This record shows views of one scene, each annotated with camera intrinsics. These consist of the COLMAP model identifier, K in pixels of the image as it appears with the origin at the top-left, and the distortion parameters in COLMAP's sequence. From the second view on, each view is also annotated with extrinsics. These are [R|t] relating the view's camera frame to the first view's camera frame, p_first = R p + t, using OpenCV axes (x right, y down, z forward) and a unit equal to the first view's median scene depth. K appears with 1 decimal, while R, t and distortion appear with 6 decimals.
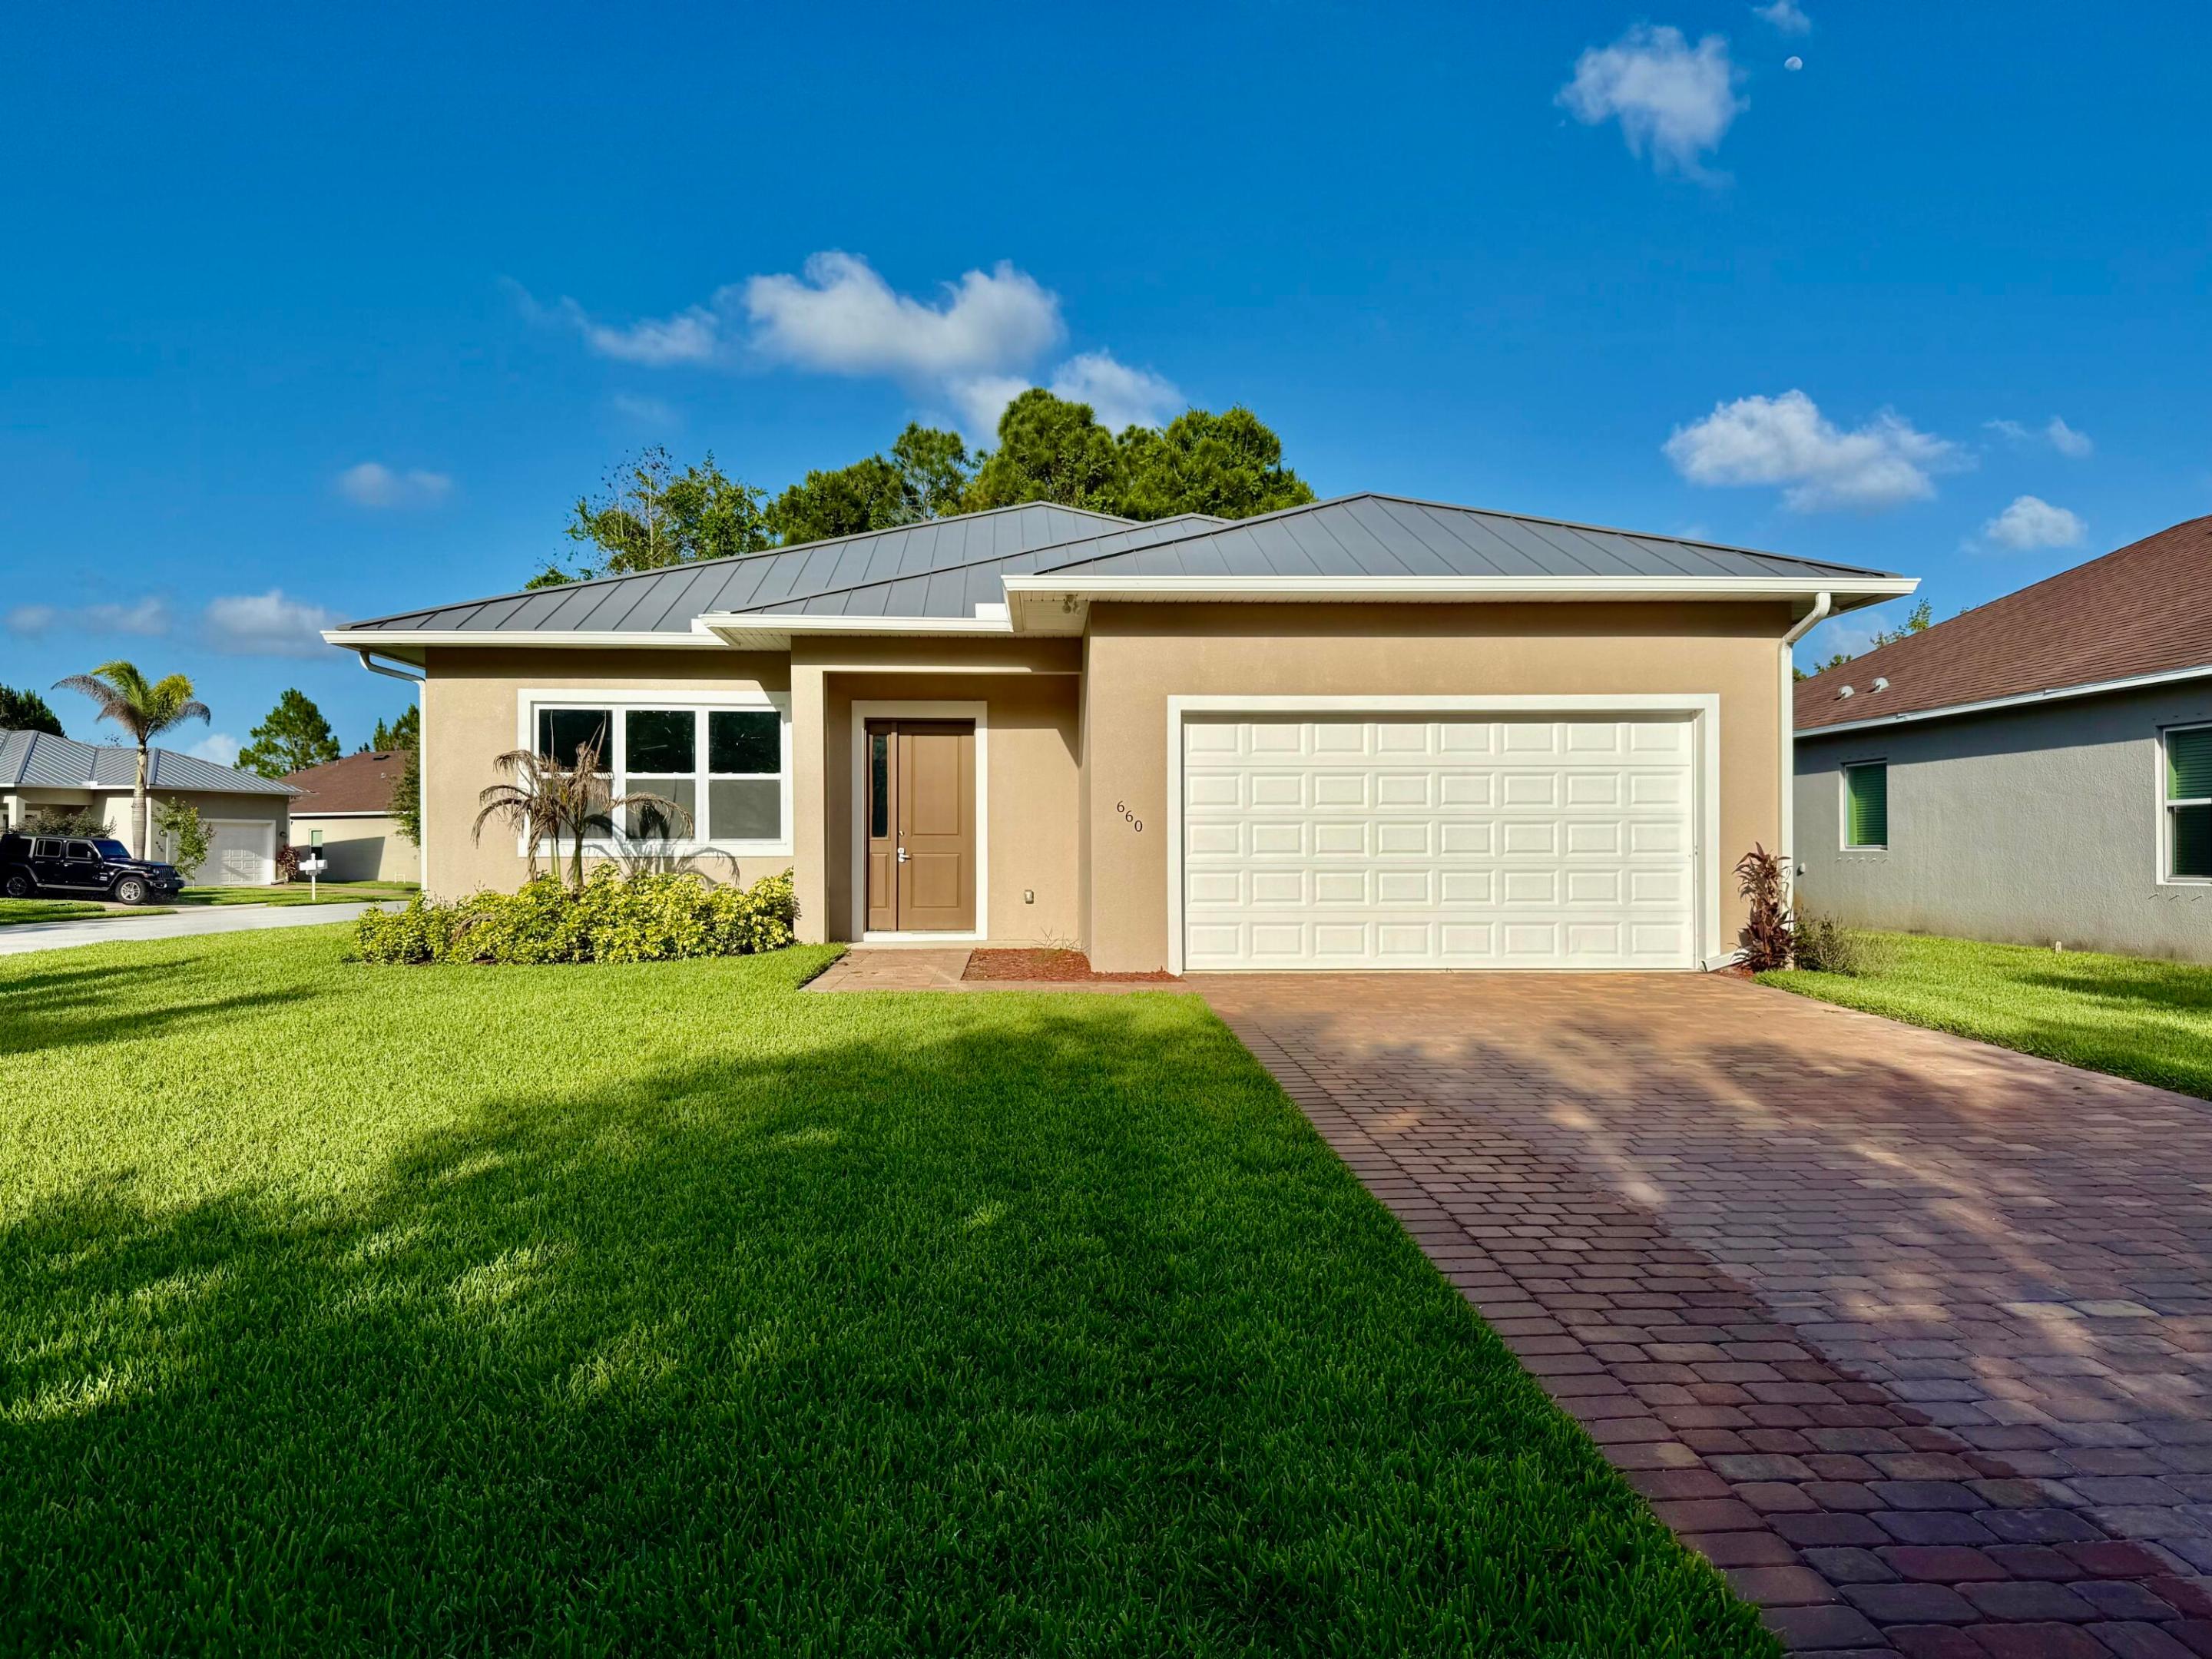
lens RADIAL K [[1526.5, 0, 1103.2], [0, 1526.5, 825.9], [0, 0, 1]] dist [0.017884, -0.002154]
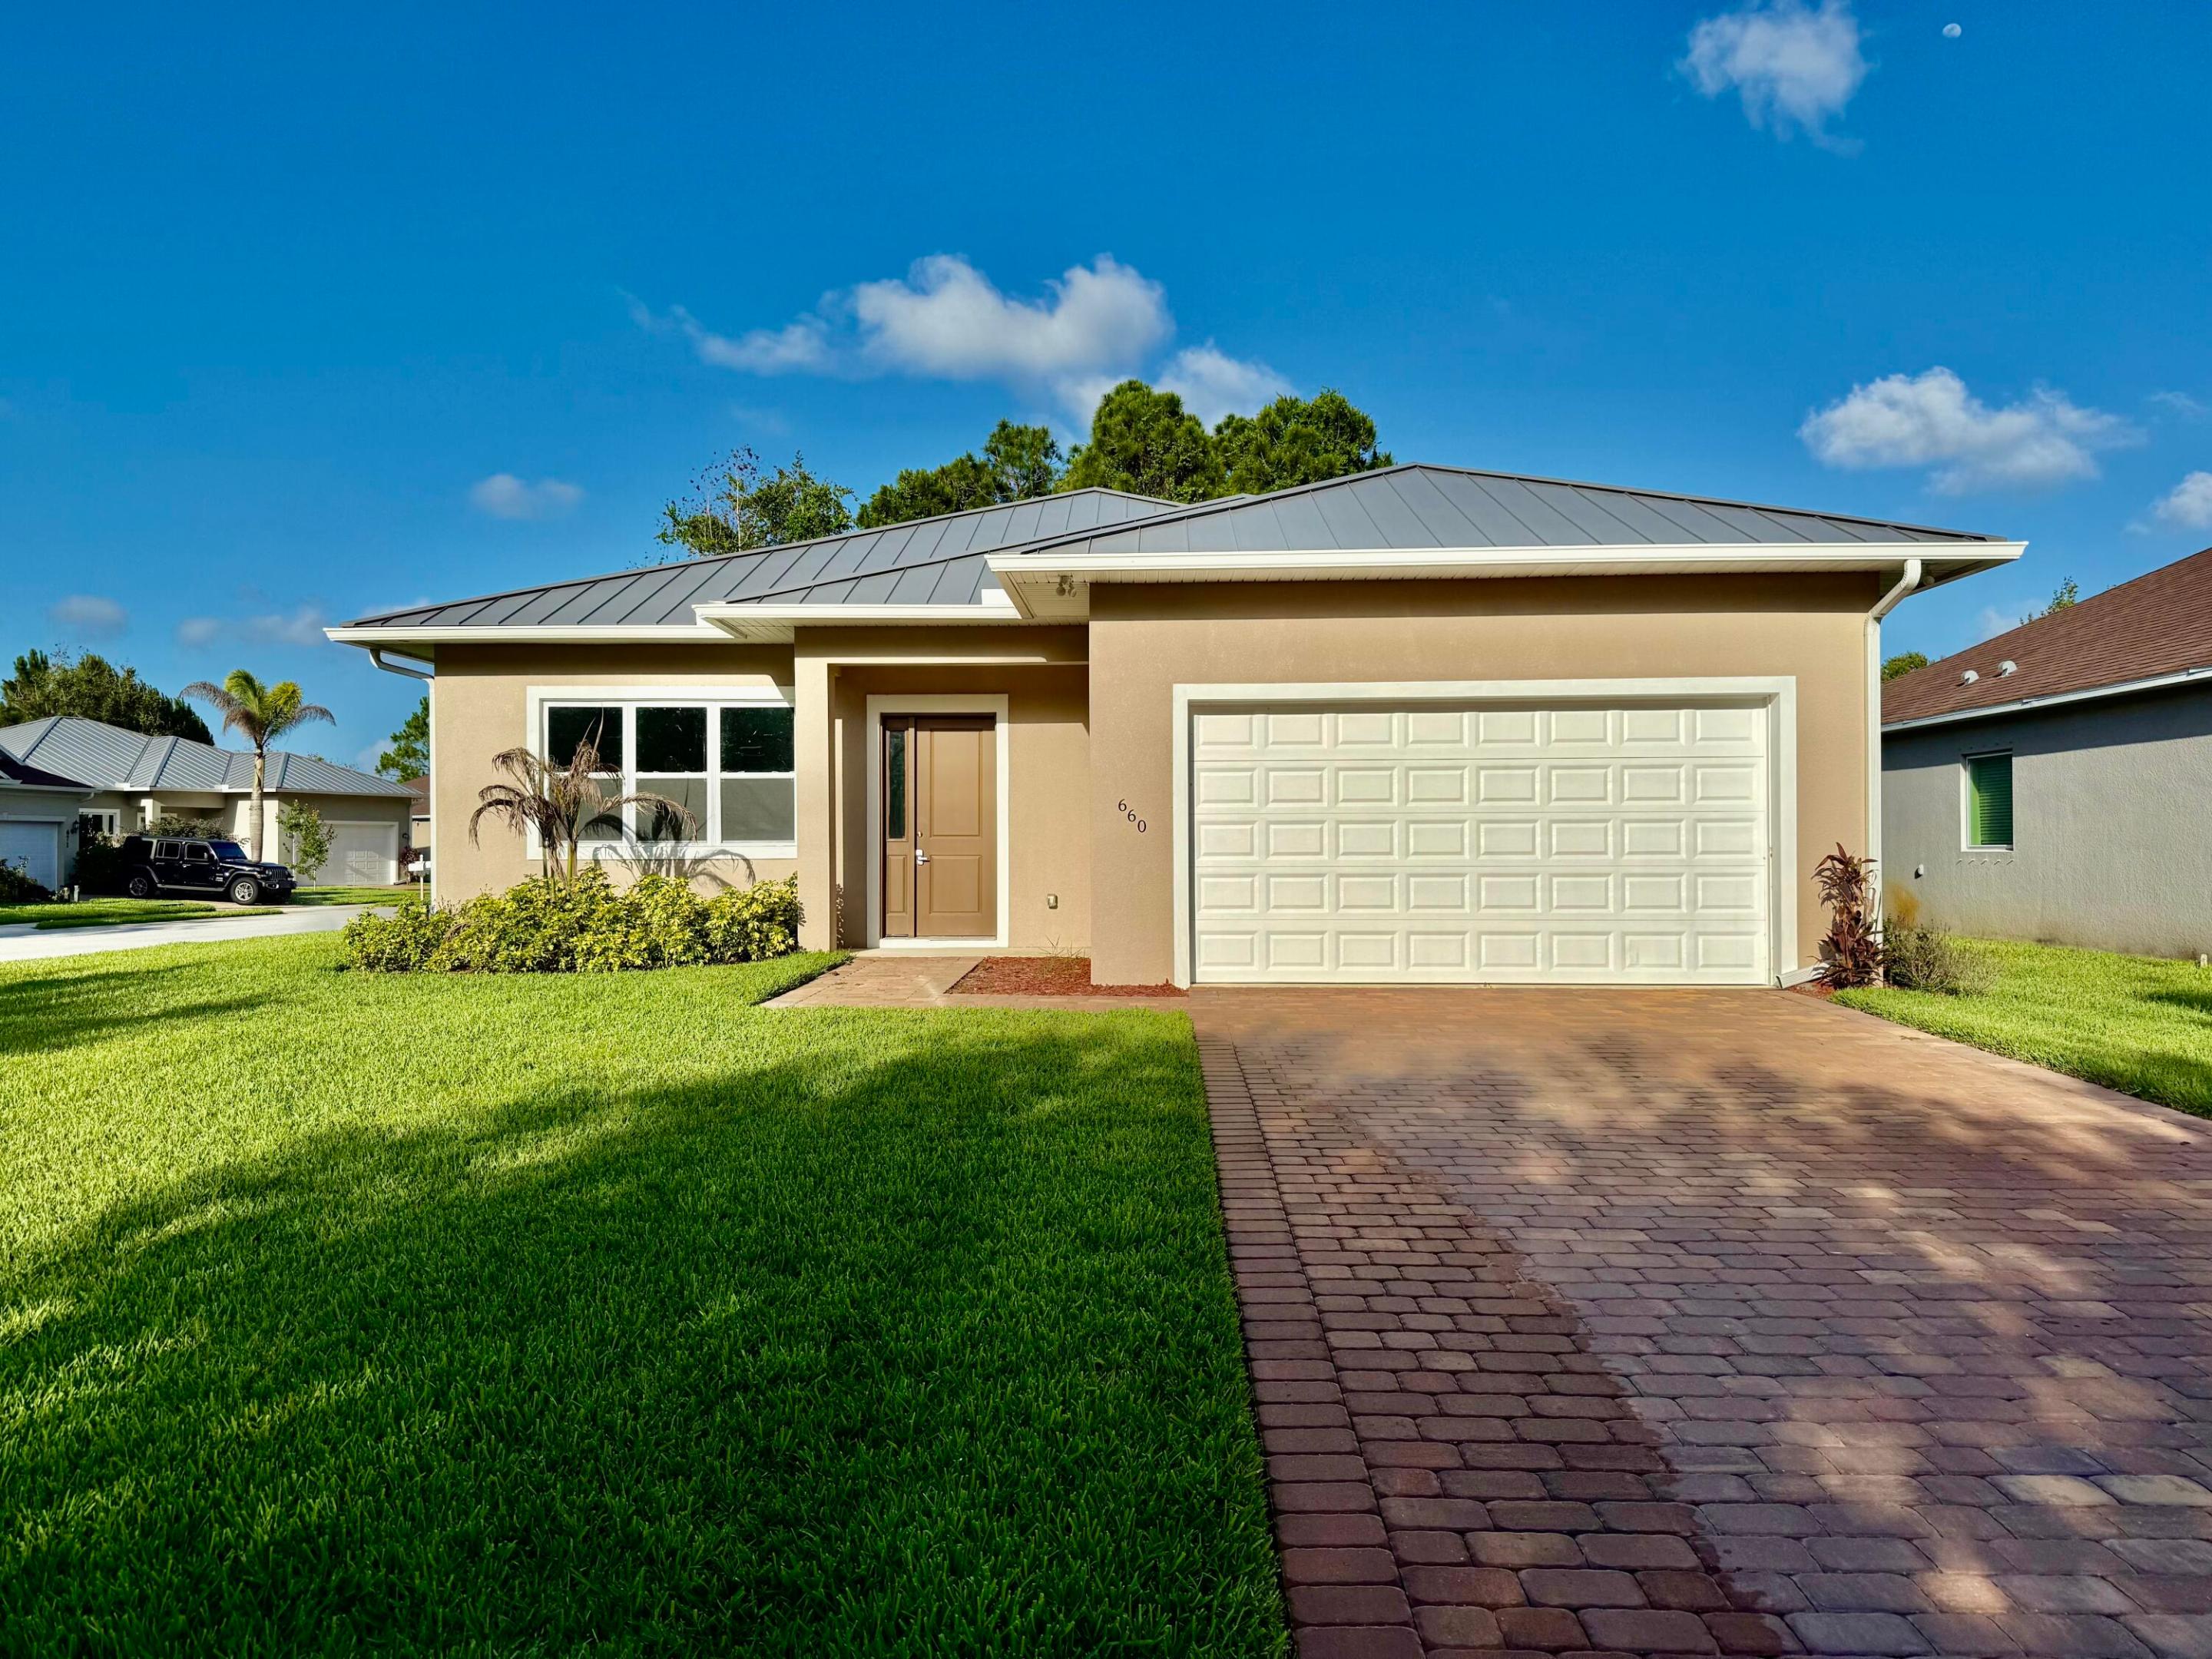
lens RADIAL K [[1526.5, 0, 1103.2], [0, 1526.5, 825.9], [0, 0, 1]] dist [0.017884, -0.002154]
pose [[0.996685, -0.002342, -0.081327, 0.060192], [0.002344, 0.999997, -0.000077, -0.000107], [0.081327, -0.000114, 0.996687, 0.064383]]
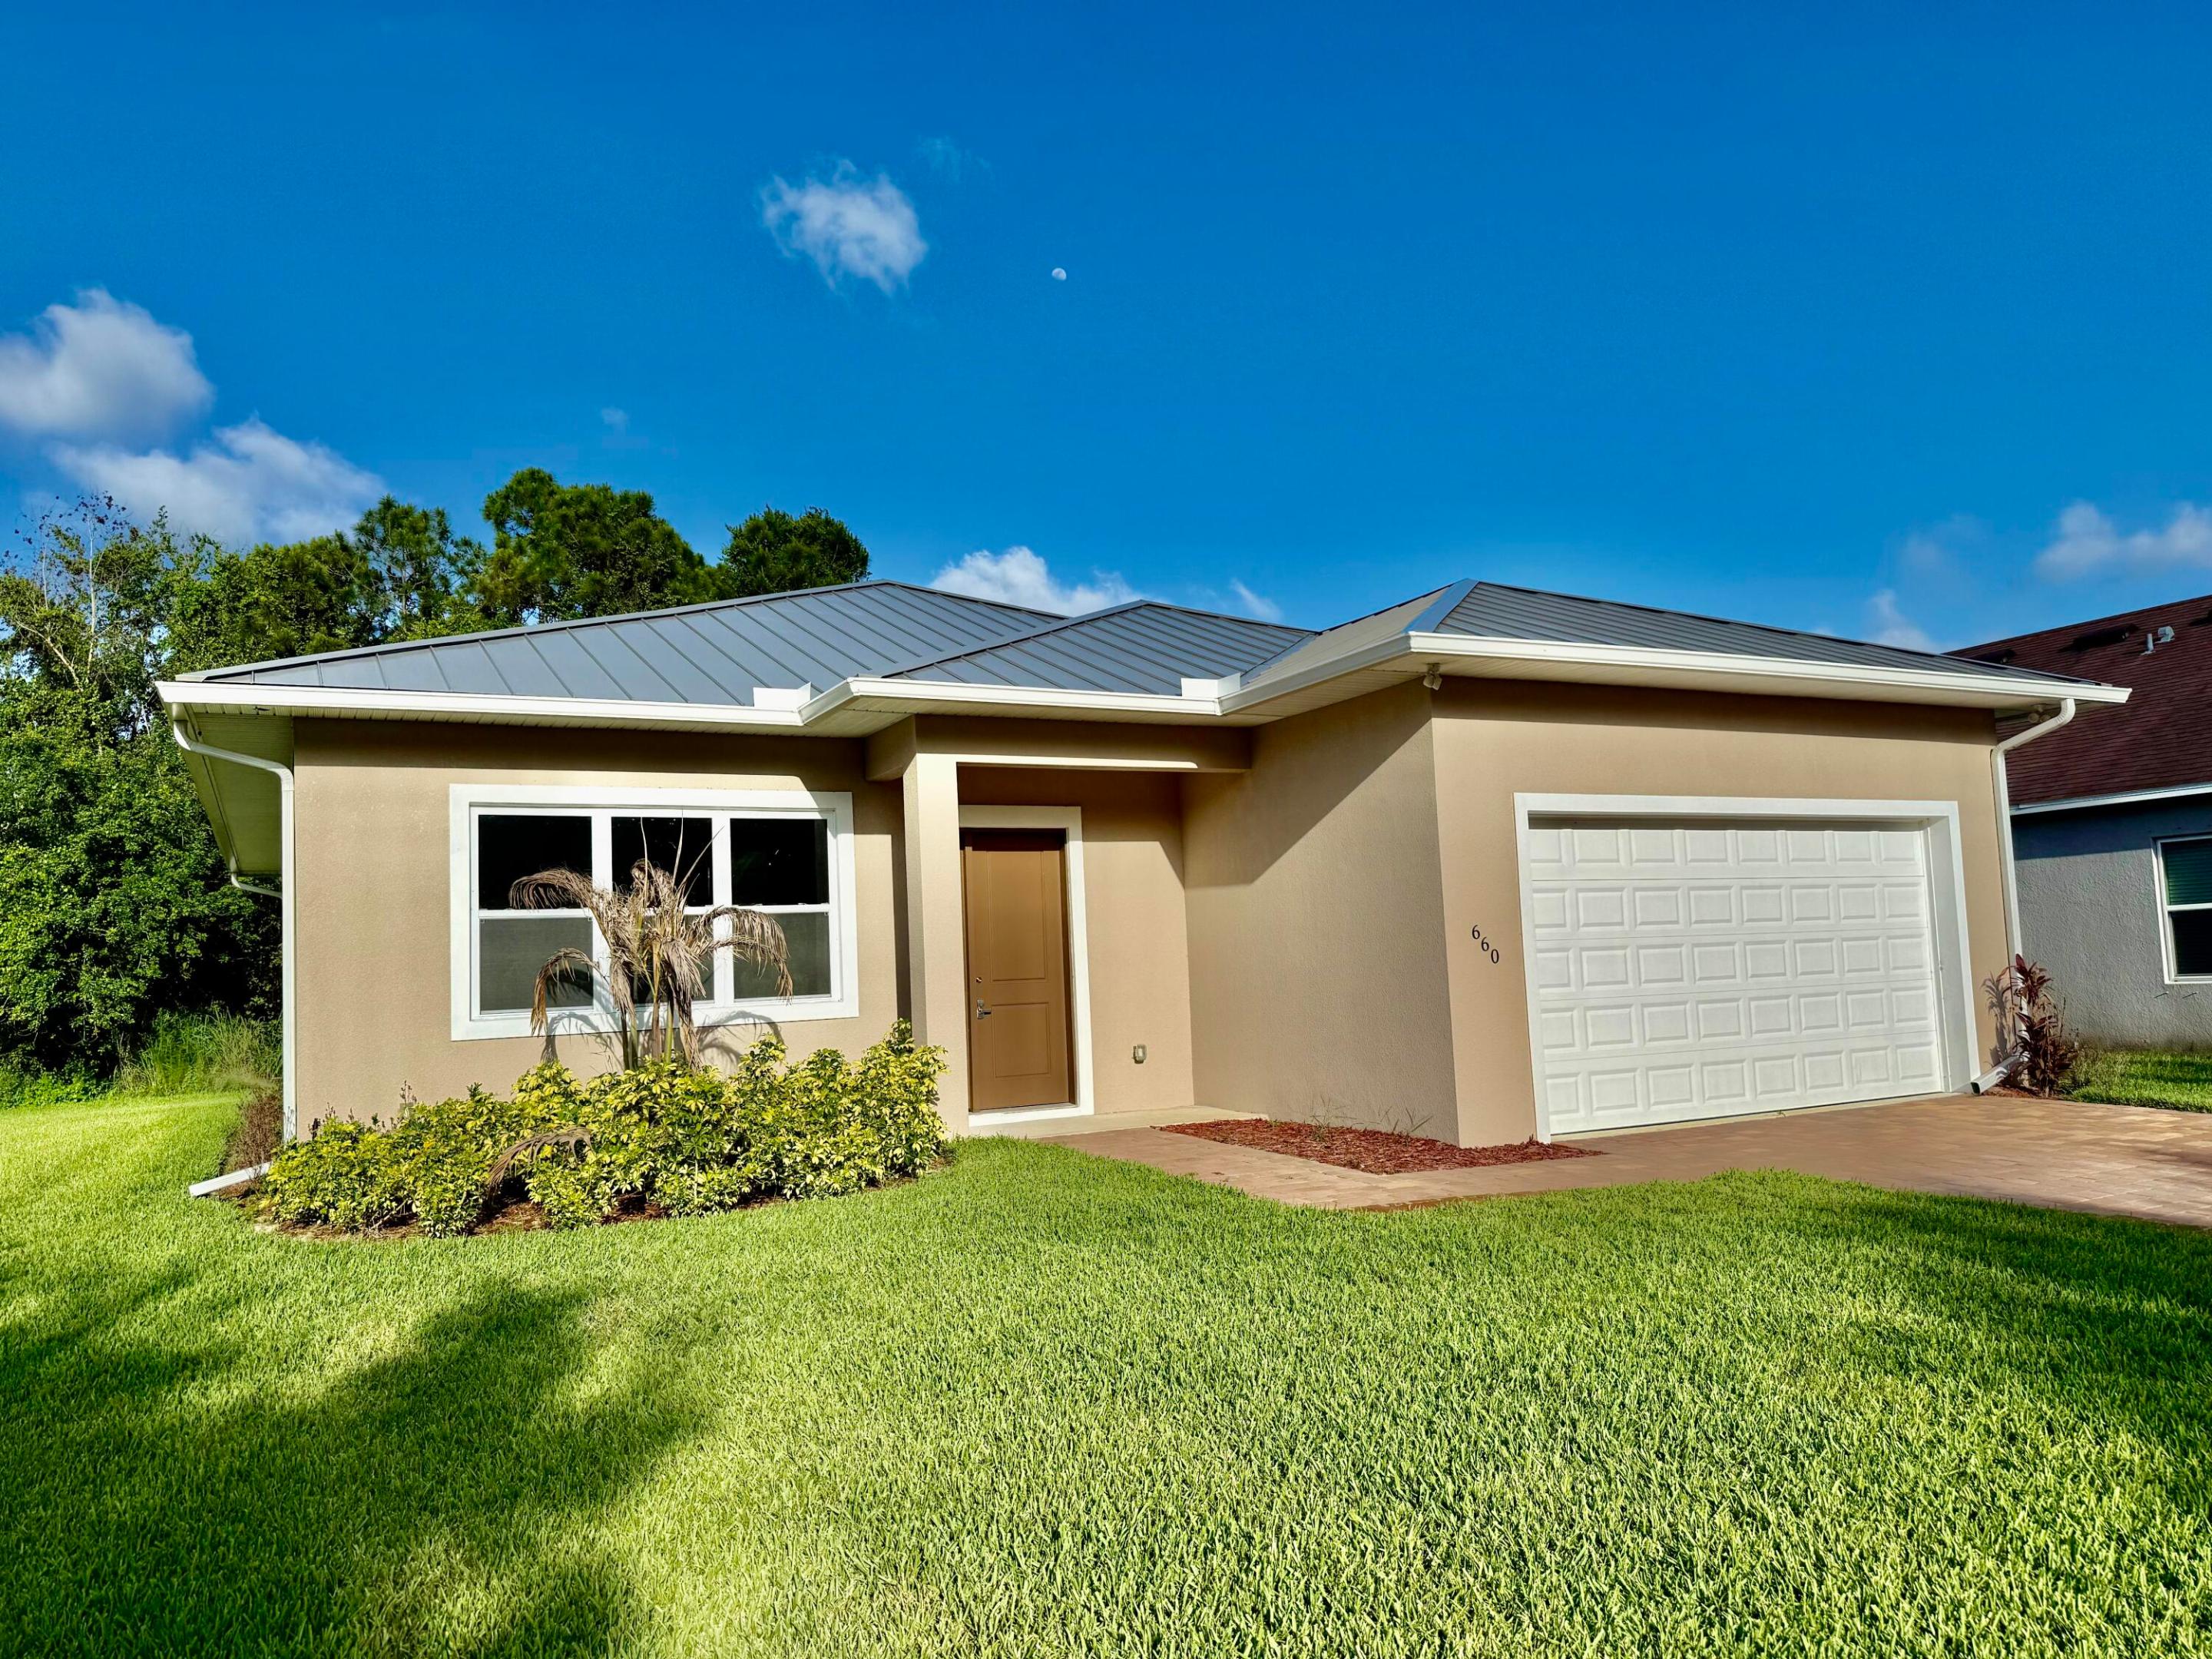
lens RADIAL K [[1559.6, 0, 1106.0], [0, 1559.6, 829.5], [0, 0, 1]] dist [0.010997, 0.000314]
pose [[0.908572, 0.003498, 0.417714, -0.408864], [0.033413, 0.996153, -0.081017, -0.005490], [-0.416390, 0.087567, 0.904959, 0.277840]]
